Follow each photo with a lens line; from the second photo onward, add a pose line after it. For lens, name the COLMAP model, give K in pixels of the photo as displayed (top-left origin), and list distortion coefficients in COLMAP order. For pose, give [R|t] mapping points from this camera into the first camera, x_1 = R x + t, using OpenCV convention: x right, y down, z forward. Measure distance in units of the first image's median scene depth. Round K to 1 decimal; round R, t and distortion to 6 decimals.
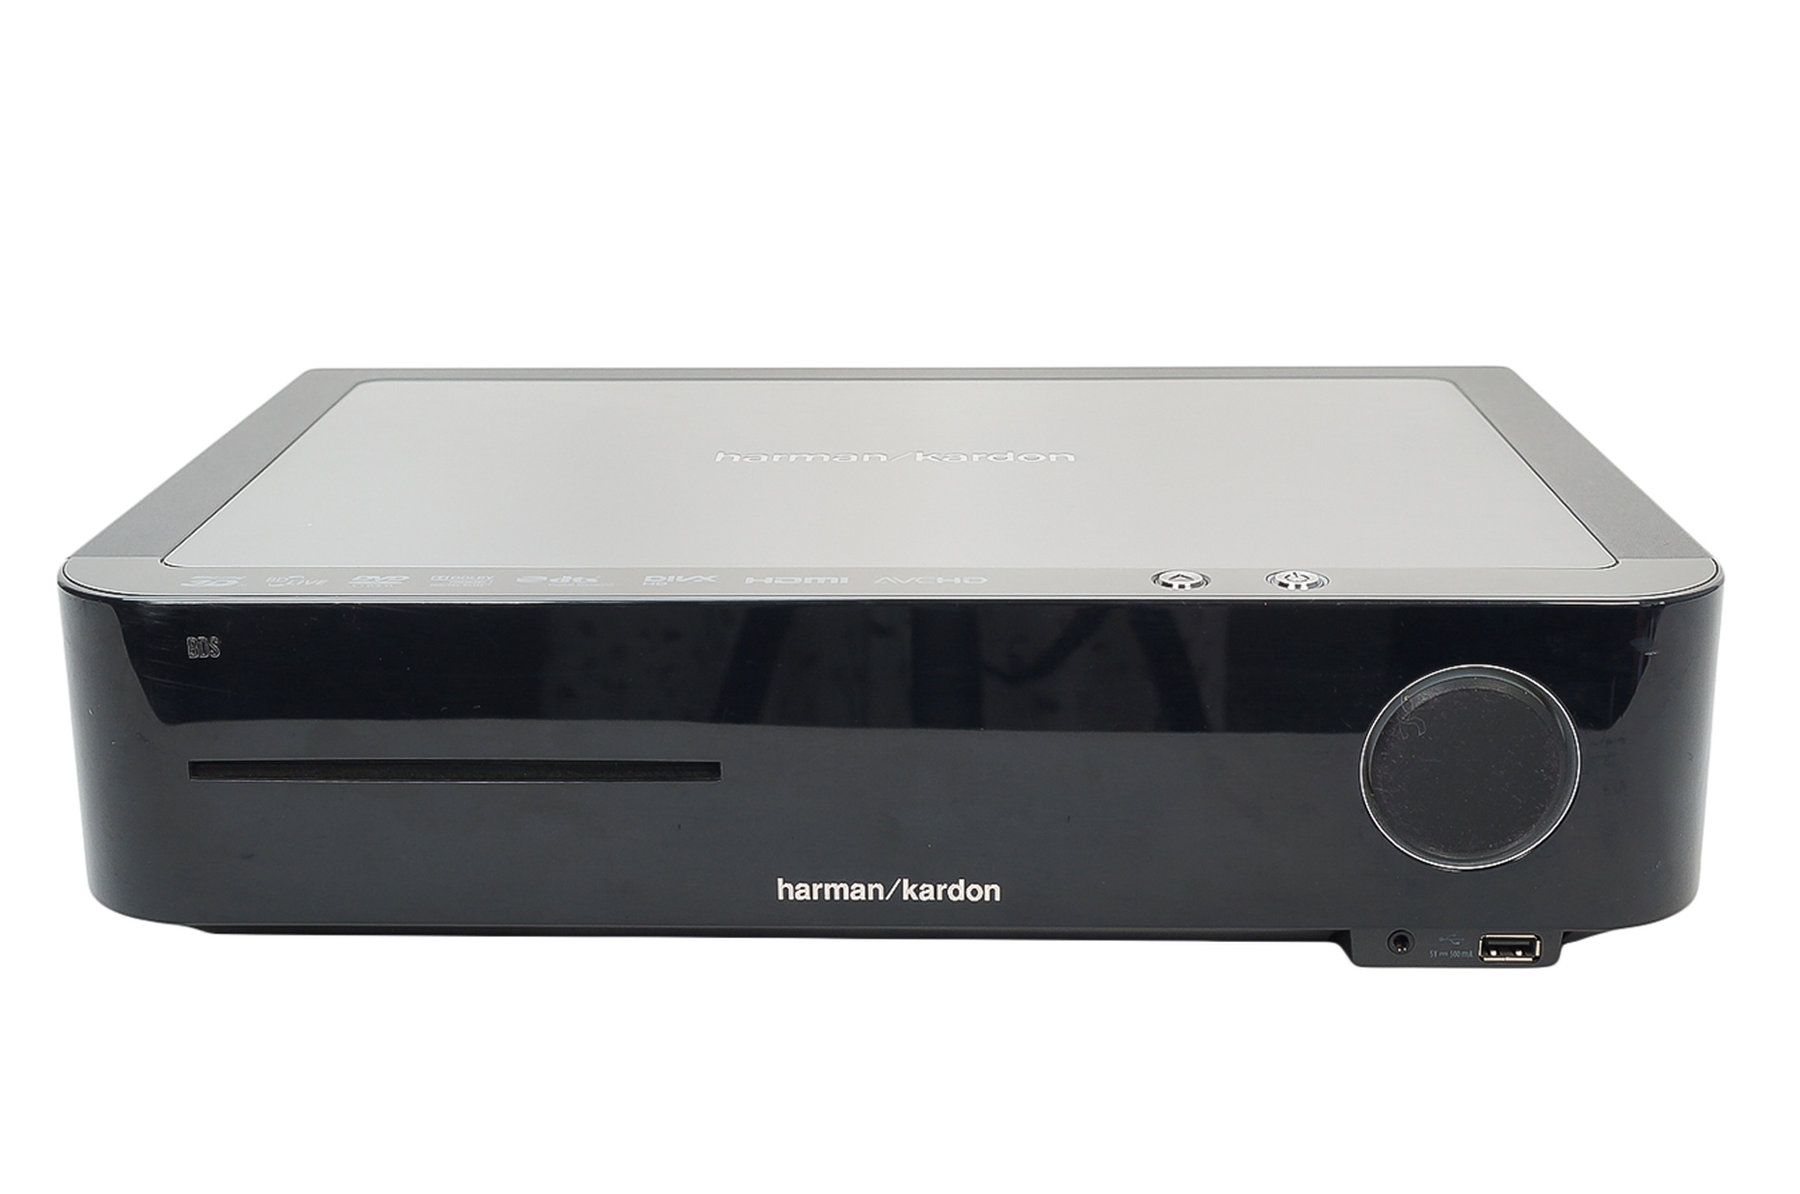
lens RADIAL K [[2289.3, 0, 900.0], [0, 2289.3, 597.0], [0, 0, 1]] dist [0.042418, -0.017051]
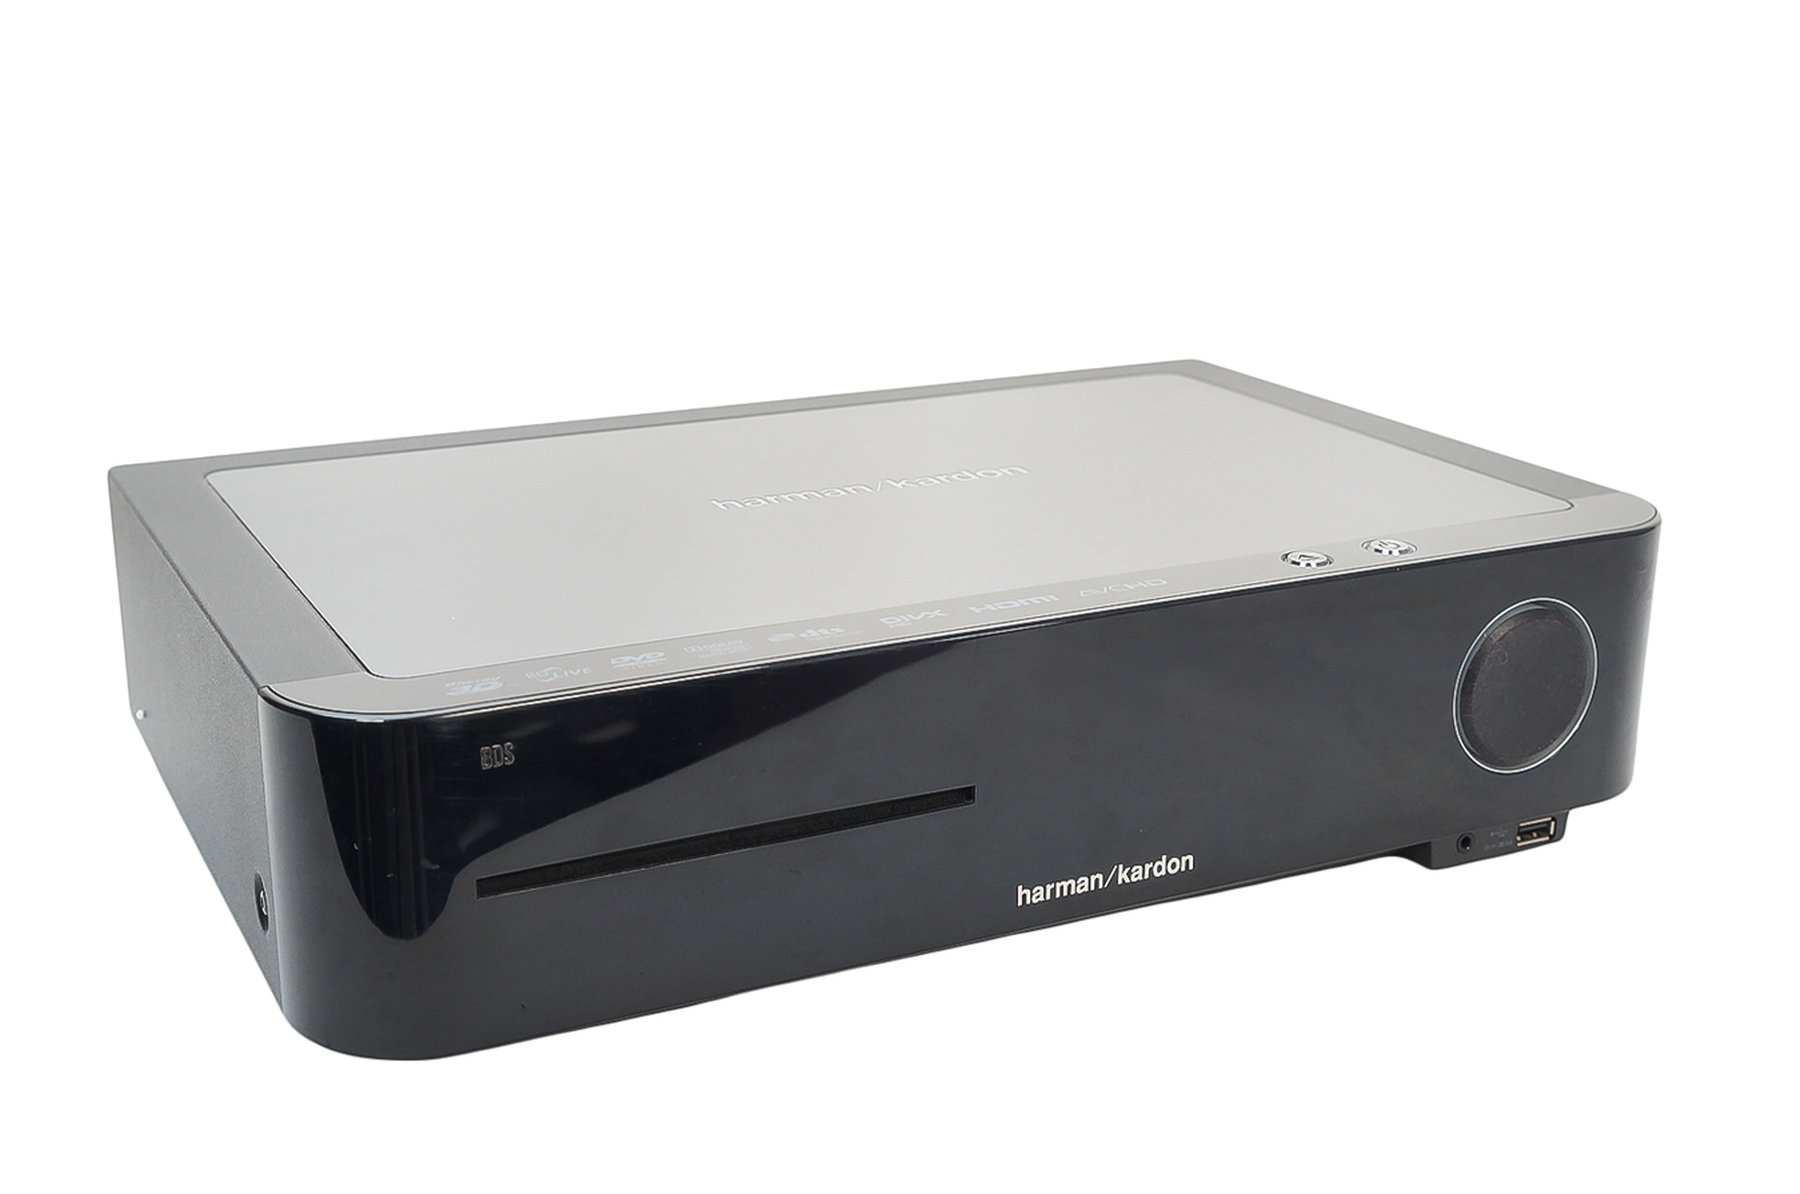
lens RADIAL K [[2289.3, 0, 900.0], [0, 2289.3, 597.0], [0, 0, 1]] dist [0.042418, -0.017051]
pose [[0.883988, -0.129594, 0.449188, -0.561694], [0.132367, 0.990876, 0.025380, -0.044370], [-0.448379, 0.037022, 0.893077, 0.070009]]
